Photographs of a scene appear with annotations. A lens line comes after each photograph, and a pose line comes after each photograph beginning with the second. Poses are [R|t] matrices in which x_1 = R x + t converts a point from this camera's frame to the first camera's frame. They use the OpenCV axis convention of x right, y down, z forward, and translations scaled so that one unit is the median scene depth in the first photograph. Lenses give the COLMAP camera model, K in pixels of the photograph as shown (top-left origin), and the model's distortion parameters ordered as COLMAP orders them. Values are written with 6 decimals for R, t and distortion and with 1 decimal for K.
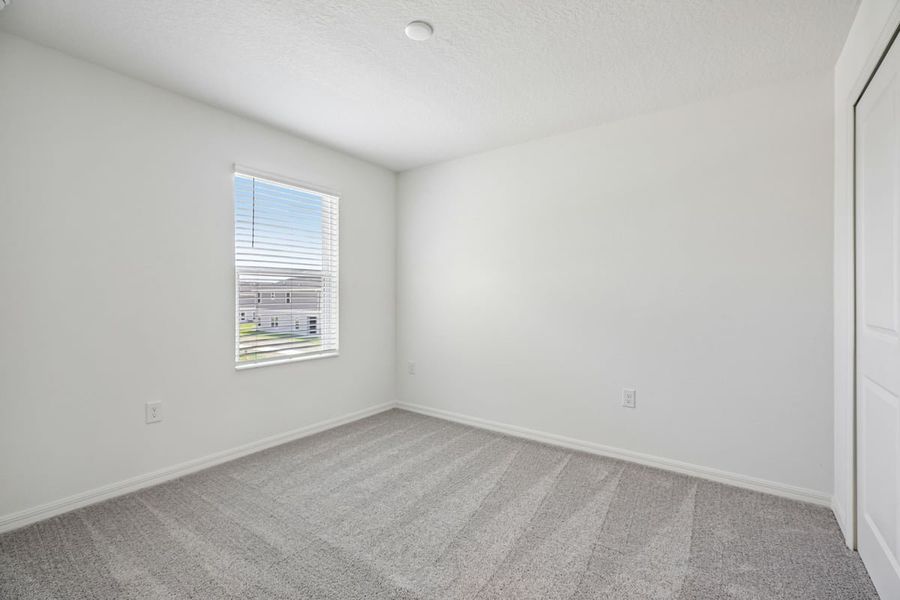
lens RADIAL K [[398.2, 0, 456.4], [0, 398.2, 296.4], [0, 0, 1]] dist [0.002906, 0.000212]
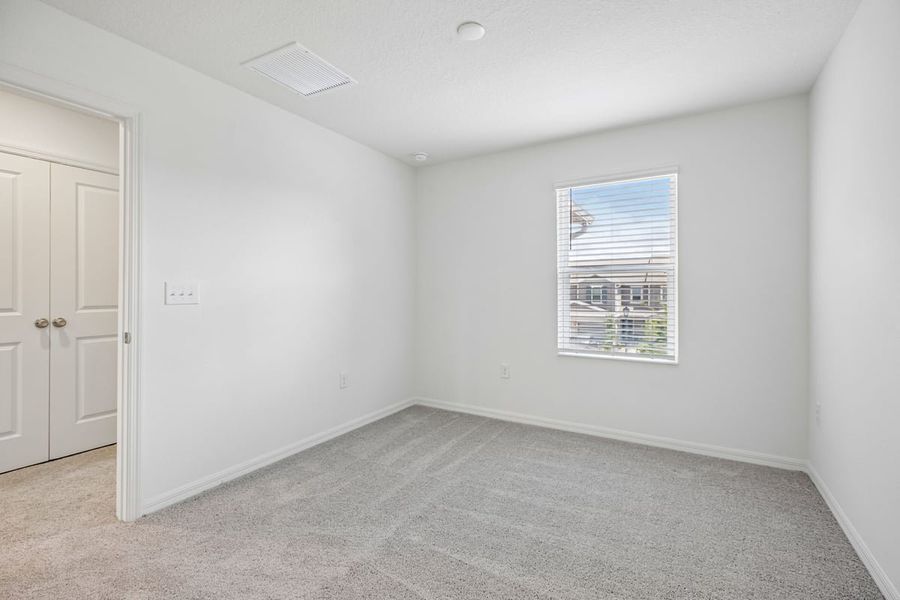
lens RADIAL K [[398.2, 0, 456.4], [0, 398.2, 296.4], [0, 0, 1]] dist [0.002906, 0.000212]
pose [[0.089862, -0.000615, -0.995954, 0.580376], [-0.001601, 0.999998, -0.000762, 0.009722], [0.995953, 0.001663, 0.089861, 0.565220]]
